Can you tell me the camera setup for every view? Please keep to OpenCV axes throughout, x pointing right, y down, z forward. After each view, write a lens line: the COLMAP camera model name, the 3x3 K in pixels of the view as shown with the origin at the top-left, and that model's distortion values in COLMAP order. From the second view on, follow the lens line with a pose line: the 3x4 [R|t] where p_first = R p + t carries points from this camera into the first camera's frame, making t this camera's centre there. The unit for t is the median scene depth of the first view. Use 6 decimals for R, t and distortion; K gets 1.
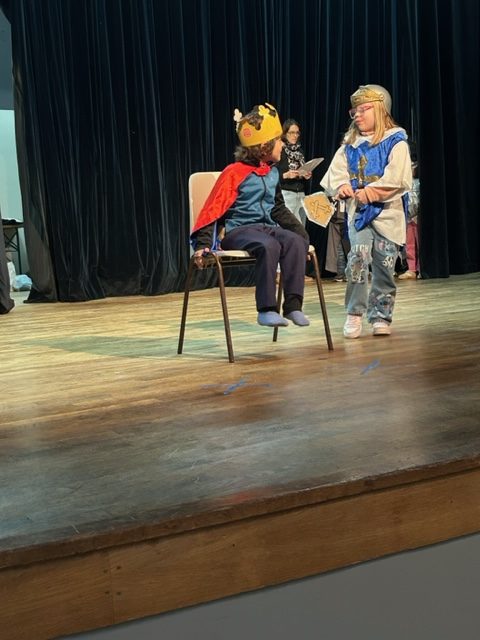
lens RADIAL K [[892.4, 0, 245.0], [0, 892.4, 318.3], [0, 0, 1]] dist [0.103566, 0.000000]
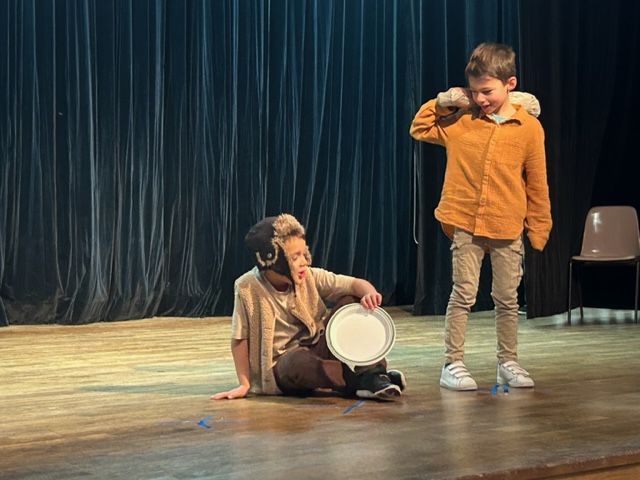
lens RADIAL K [[1207.7, 0, 319.1], [0, 1207.7, 235.2], [0, 0, 1]] dist [0.165580, 0.000000]
pose [[0.993615, 0.043838, 0.103957, -0.012642], [-0.032399, 0.993483, -0.109280, 0.010036], [-0.108070, 0.105214, 0.988560, -0.098966]]
